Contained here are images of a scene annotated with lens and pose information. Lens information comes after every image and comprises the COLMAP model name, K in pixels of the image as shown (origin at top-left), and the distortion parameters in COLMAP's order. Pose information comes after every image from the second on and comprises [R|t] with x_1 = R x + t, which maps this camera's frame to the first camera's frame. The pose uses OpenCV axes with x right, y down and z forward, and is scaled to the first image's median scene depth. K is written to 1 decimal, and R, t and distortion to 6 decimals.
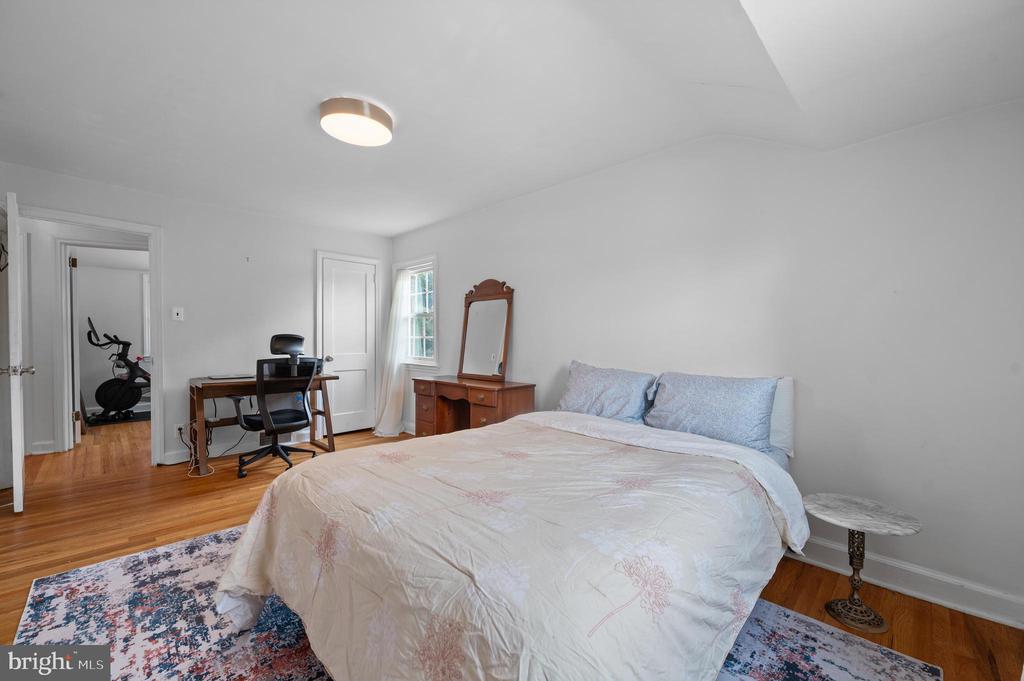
lens RADIAL K [[417.7, 0, 520.9], [0, 417.7, 342.5], [0, 0, 1]] dist [-0.004780, -0.000258]
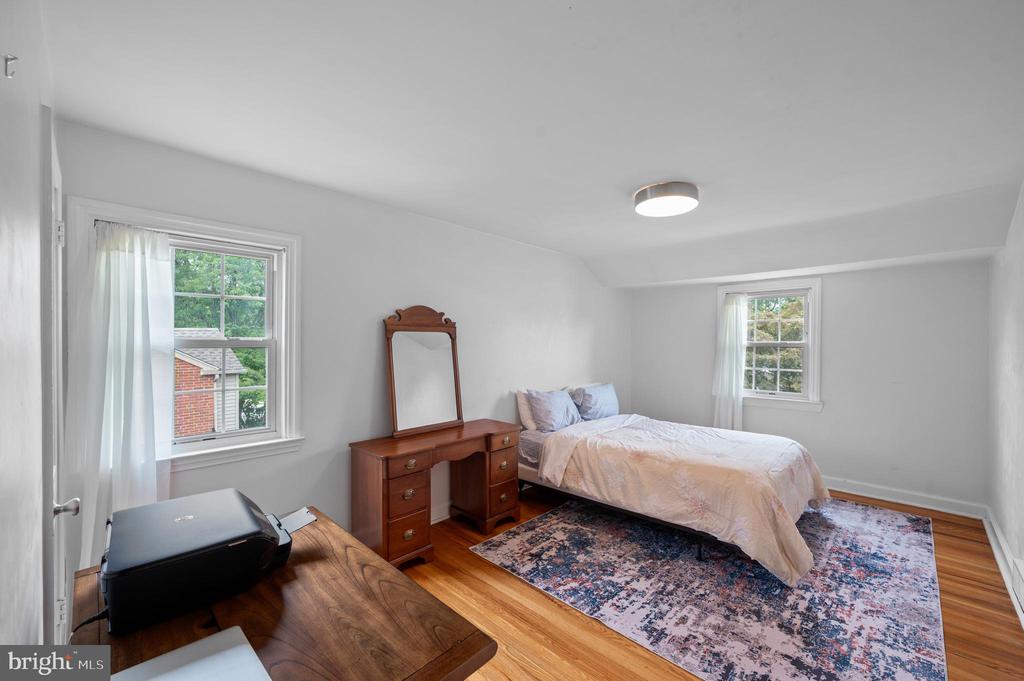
lens RADIAL K [[417.7, 0, 520.3], [0, 417.7, 340.2], [0, 0, 1]] dist [-0.004780, -0.000258]
pose [[-0.031300, -0.002797, 0.999506, -1.927641], [0.005578, 0.999980, 0.002973, -0.188656], [-0.999494, 0.005669, -0.031284, 1.823158]]
